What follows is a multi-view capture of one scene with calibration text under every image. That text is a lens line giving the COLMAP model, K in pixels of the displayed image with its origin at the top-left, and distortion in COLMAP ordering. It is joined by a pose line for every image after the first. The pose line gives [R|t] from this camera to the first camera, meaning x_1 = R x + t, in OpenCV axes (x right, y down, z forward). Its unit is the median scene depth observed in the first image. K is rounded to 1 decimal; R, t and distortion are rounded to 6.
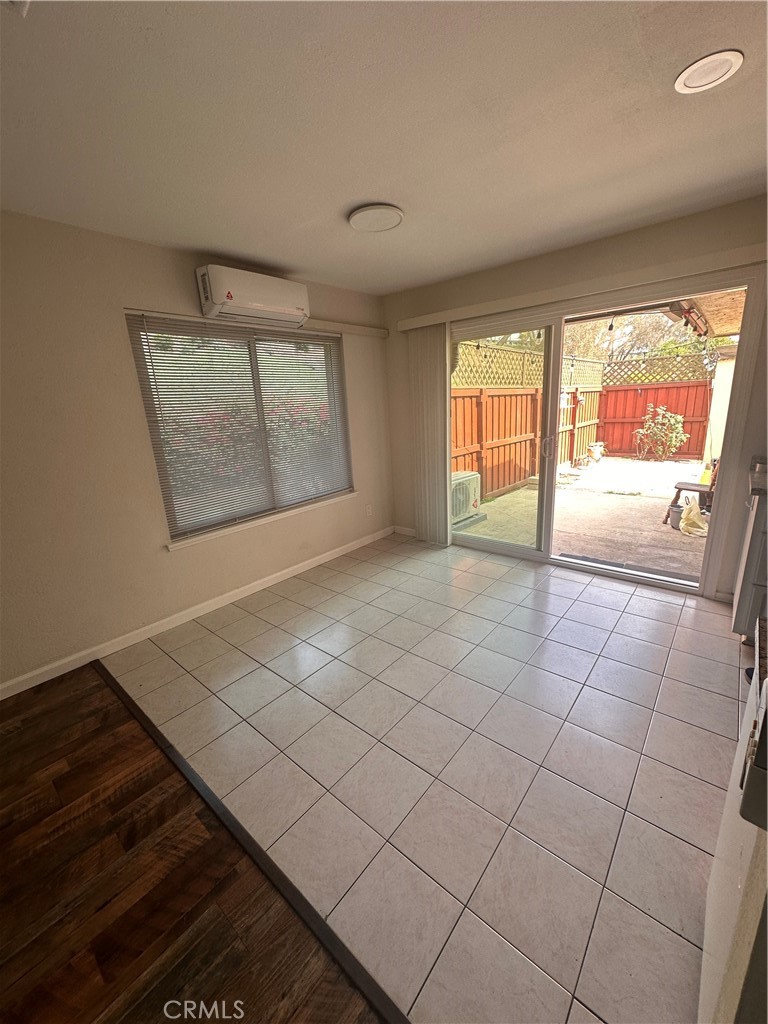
lens RADIAL K [[410.4, 0, 384.3], [0, 410.4, 510.1], [0, 0, 1]] dist [-0.005817, 0.001007]
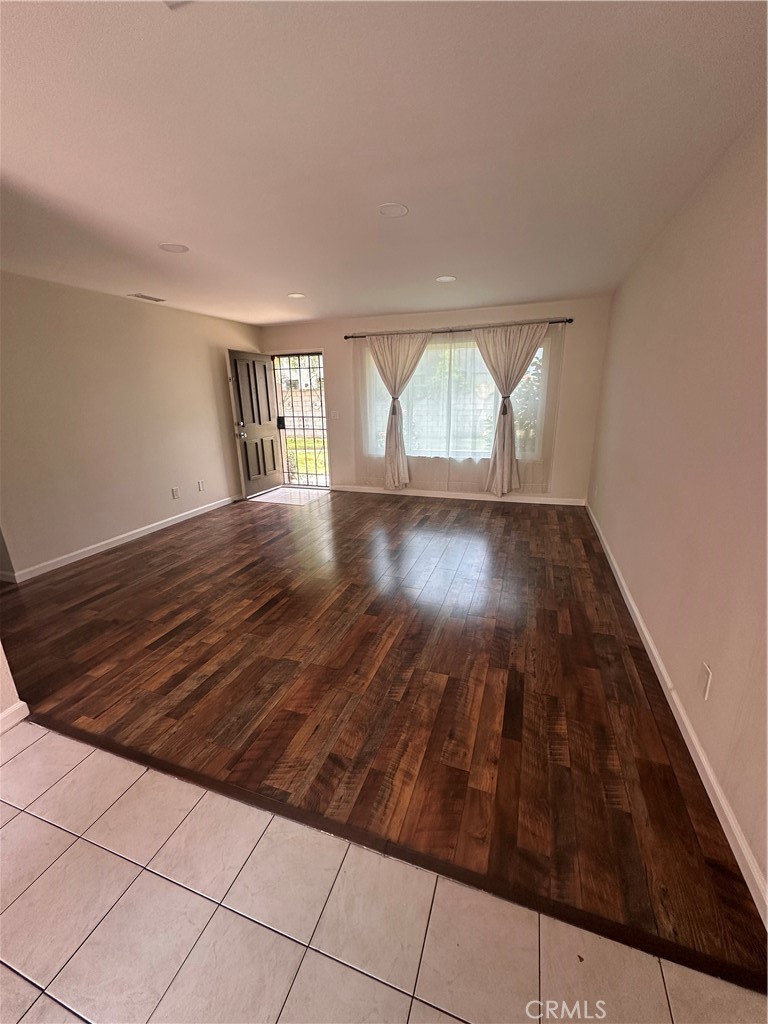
lens RADIAL K [[410.4, 0, 385.3], [0, 410.4, 508.3], [0, 0, 1]] dist [-0.005817, 0.001007]
pose [[-0.930094, 0.165485, -0.327933, -0.445121], [-0.026746, 0.859888, 0.509782, -0.389326], [0.366346, 0.482916, -0.795350, 1.498212]]
